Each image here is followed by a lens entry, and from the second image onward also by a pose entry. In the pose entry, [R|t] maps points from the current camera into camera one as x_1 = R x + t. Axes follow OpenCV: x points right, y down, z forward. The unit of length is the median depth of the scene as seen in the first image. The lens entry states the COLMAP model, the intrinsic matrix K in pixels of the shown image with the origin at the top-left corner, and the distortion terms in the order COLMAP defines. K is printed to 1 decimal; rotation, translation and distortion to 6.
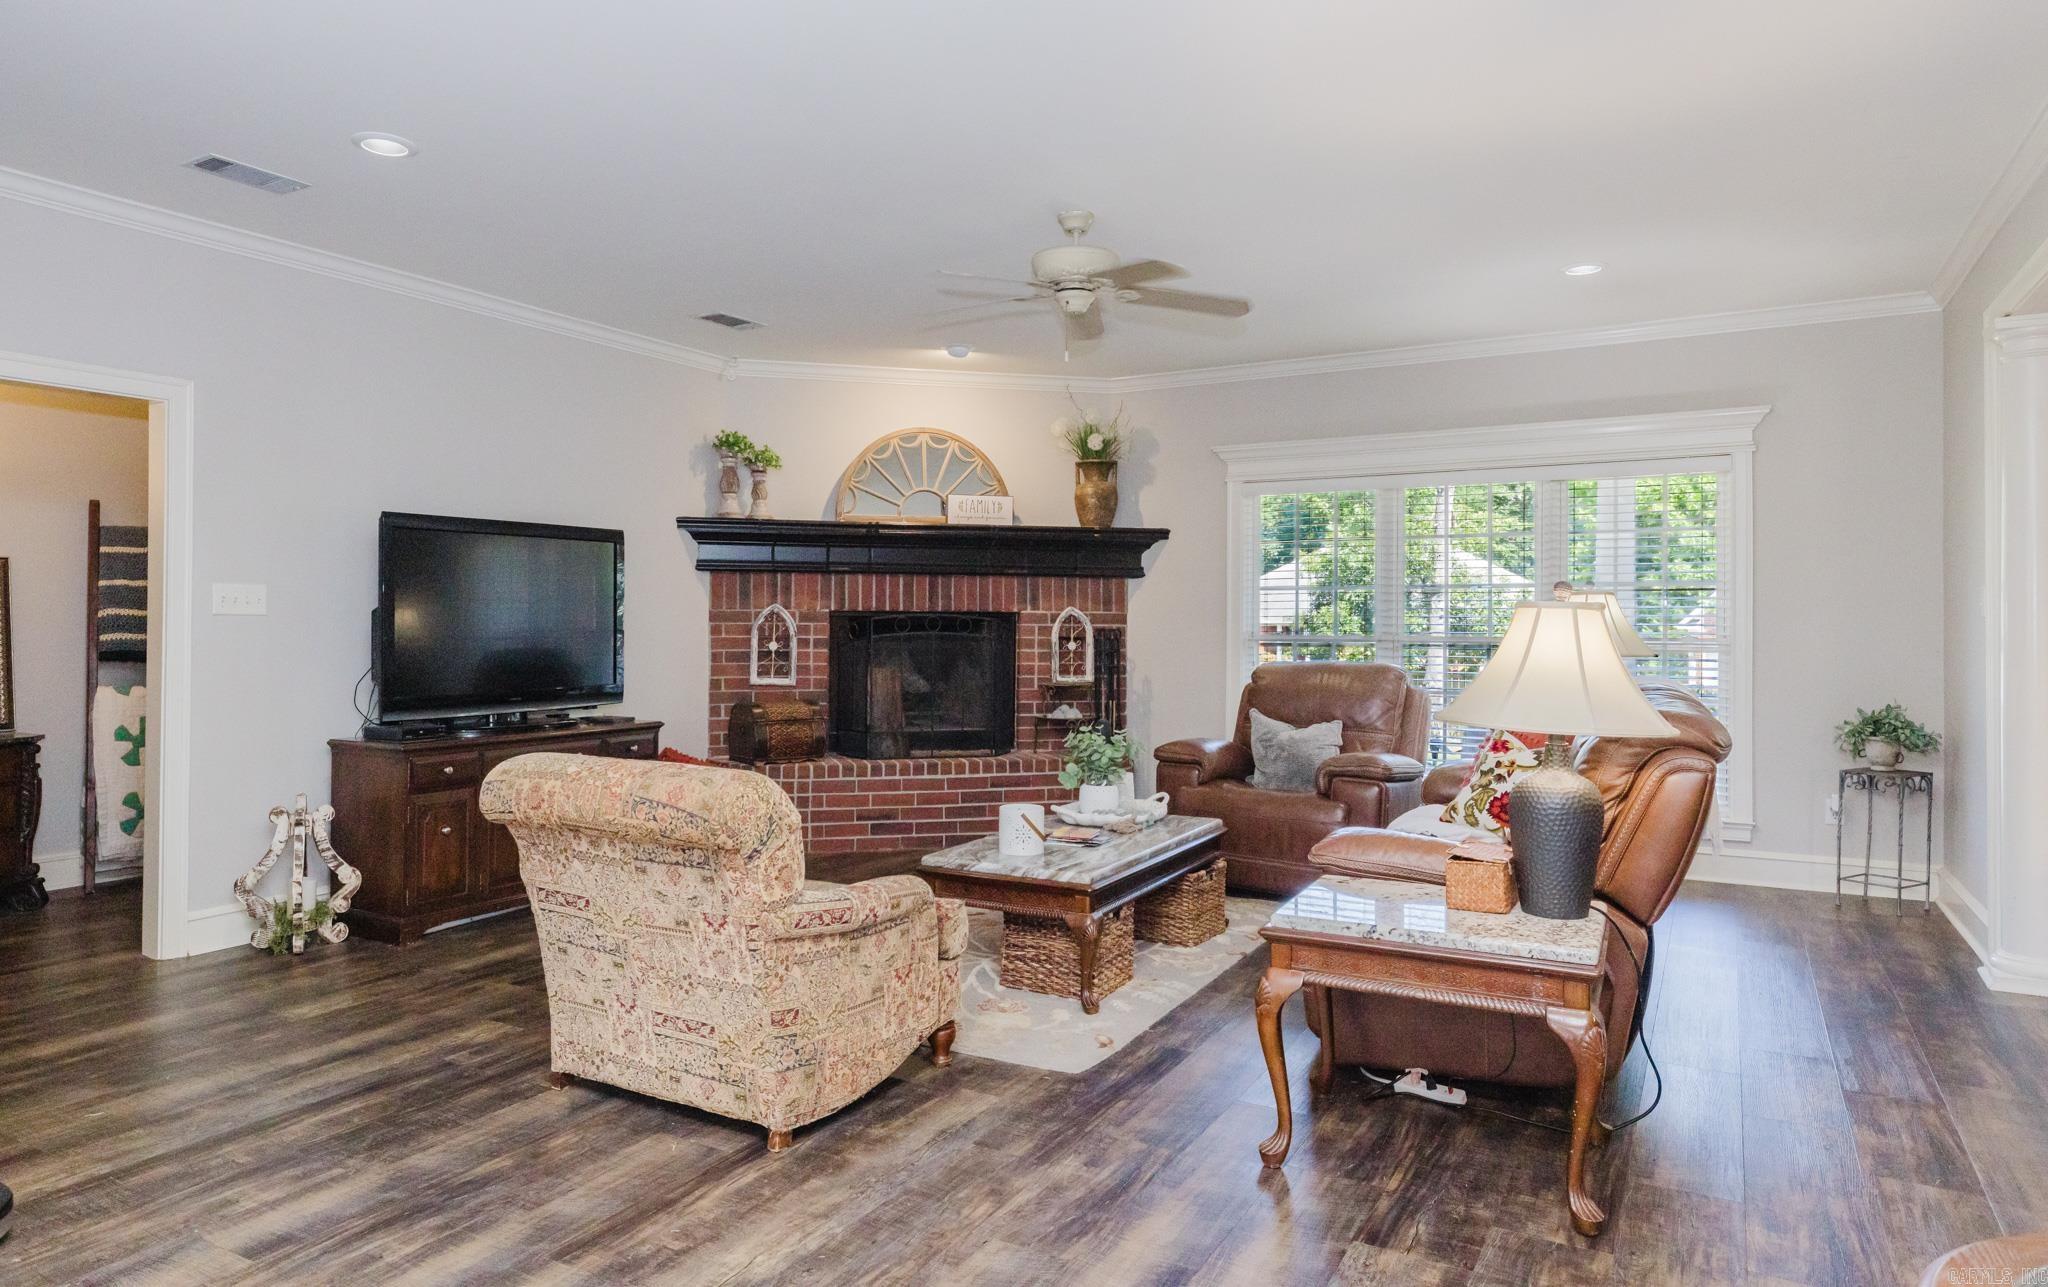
lens RADIAL K [[1263.1, 0, 969.6], [0, 1263.1, 645.9], [0, 0, 1]] dist [0.005441, -0.001765]
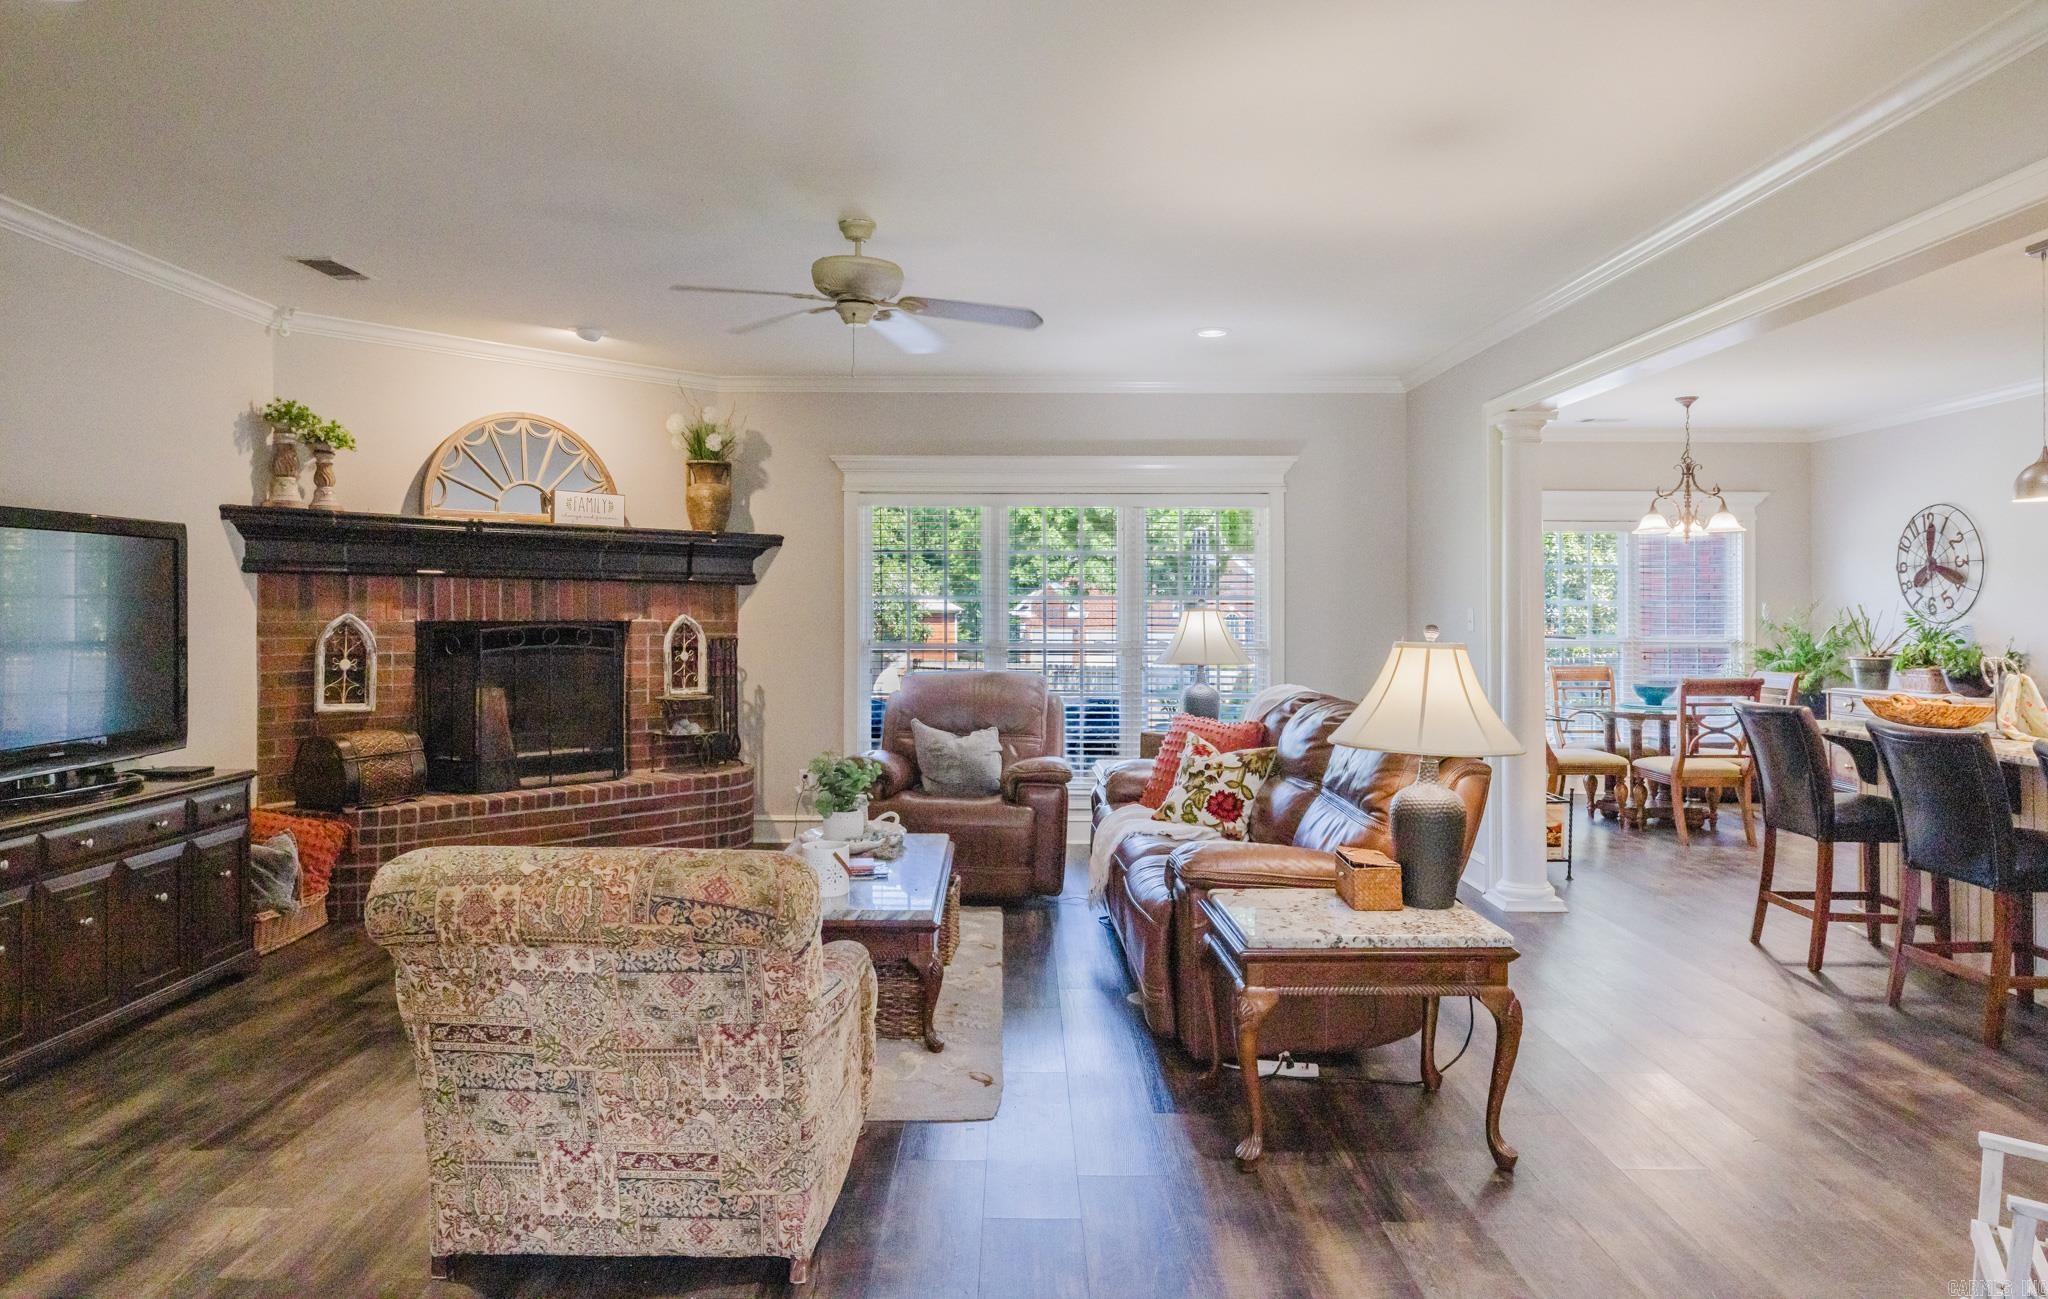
lens RADIAL K [[1242.8, 0, 1009.1], [0, 1242.8, 641.2], [0, 0, 1]] dist [-0.003444, 0.000604]
pose [[0.861649, -0.012061, 0.507362, -0.194486], [0.007270, 0.999908, 0.011423, -0.021508], [-0.507453, -0.006154, 0.861657, 0.081919]]
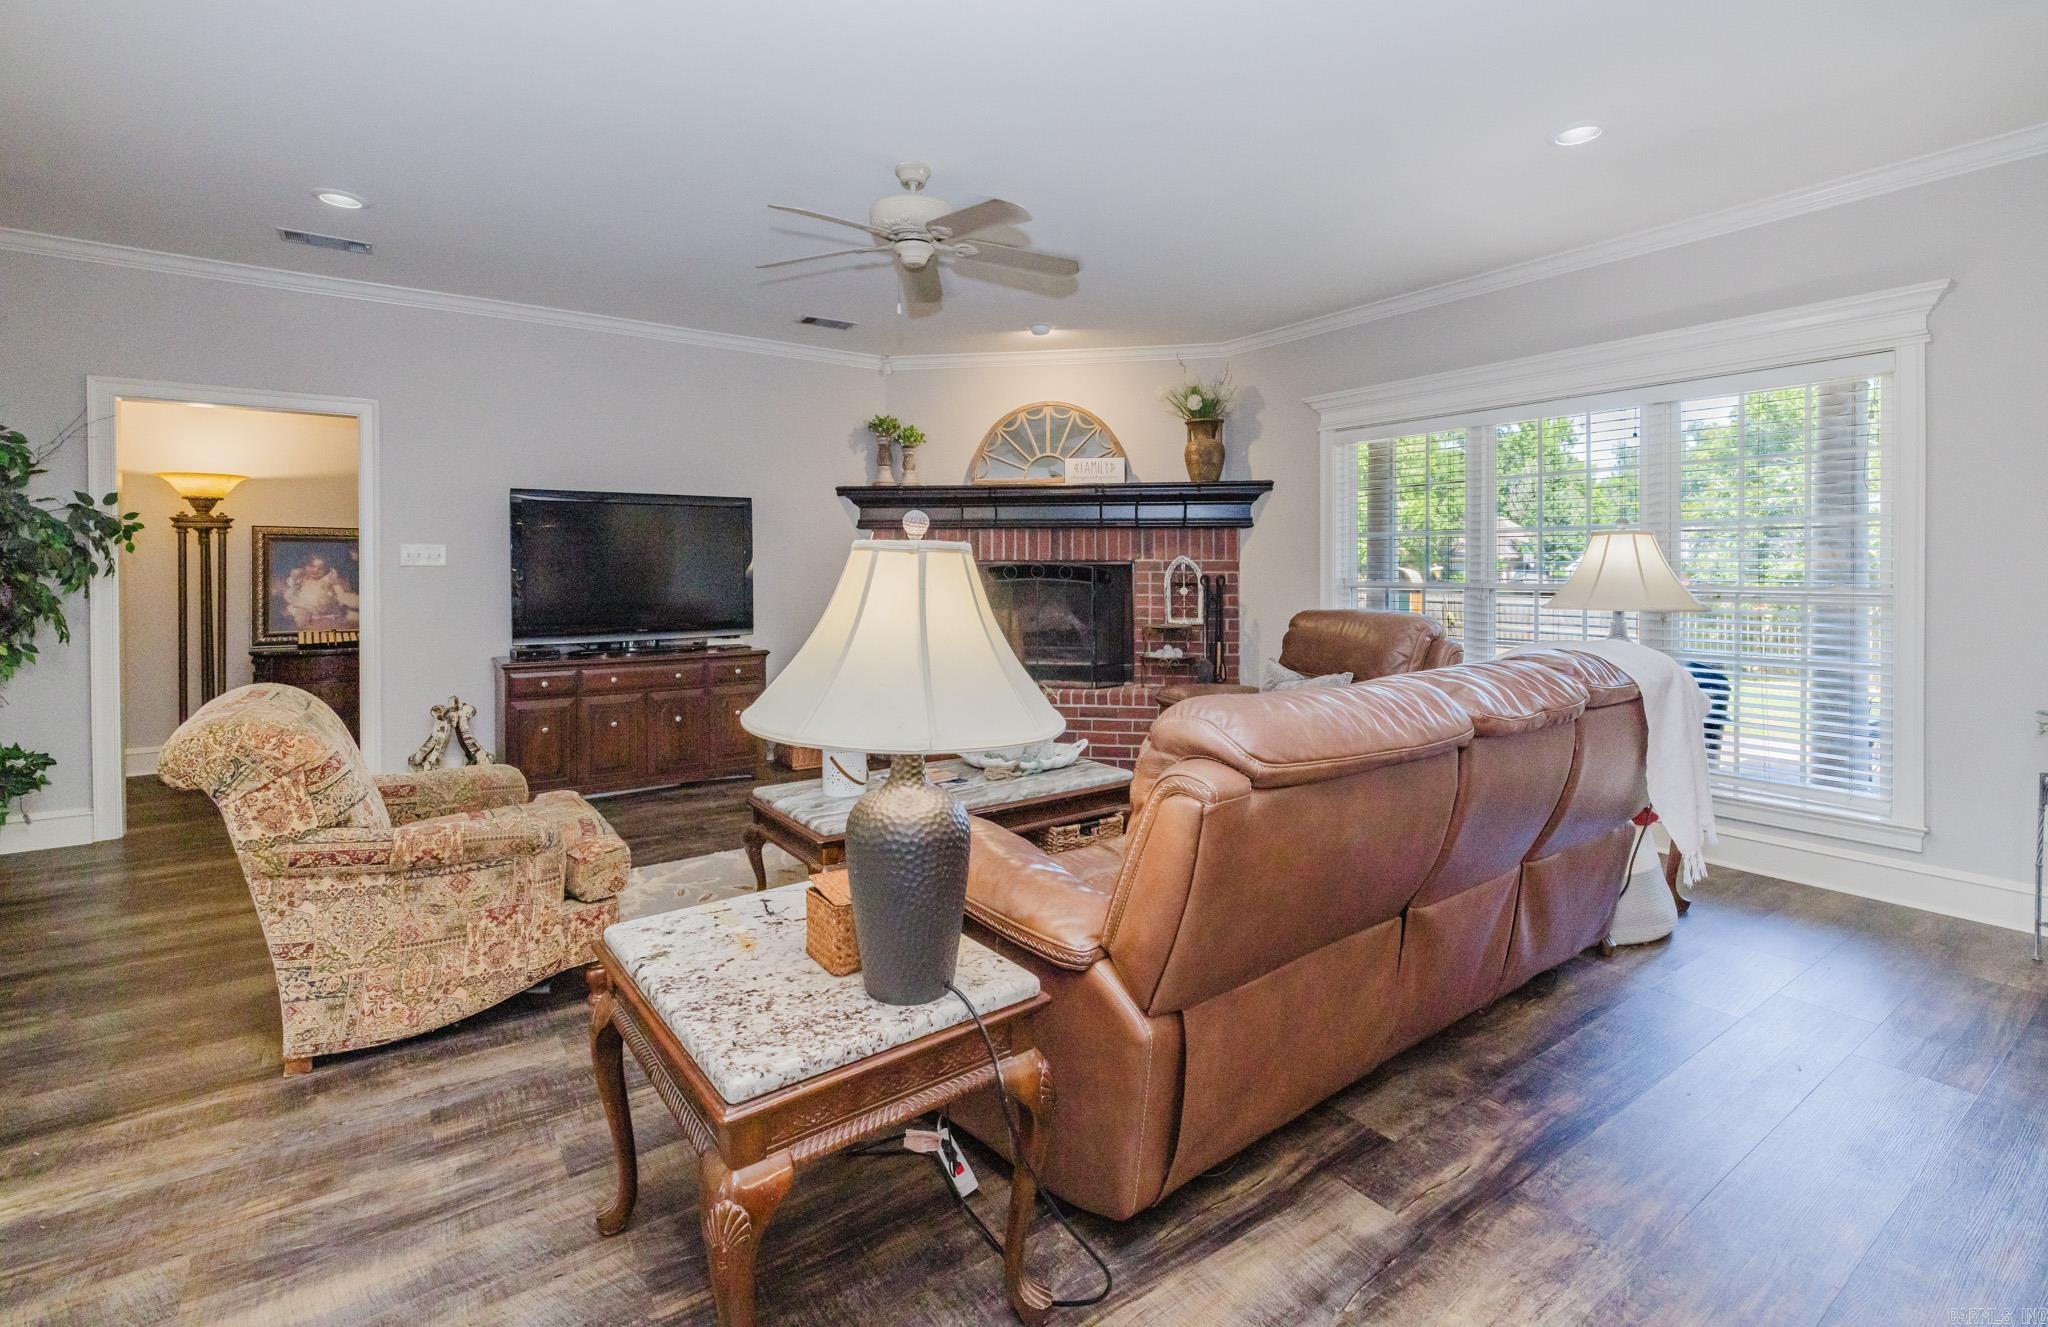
lens RADIAL K [[919.9, 0, 1012.8], [0, 919.9, 597.3], [0, 0, 1]] dist [0.000729, 0.000739]
pose [[0.914064, 0.009330, -0.405463, 0.289042], [-0.004880, 0.999916, 0.012008, -0.003764], [0.405541, -0.008997, 0.914033, 0.226344]]
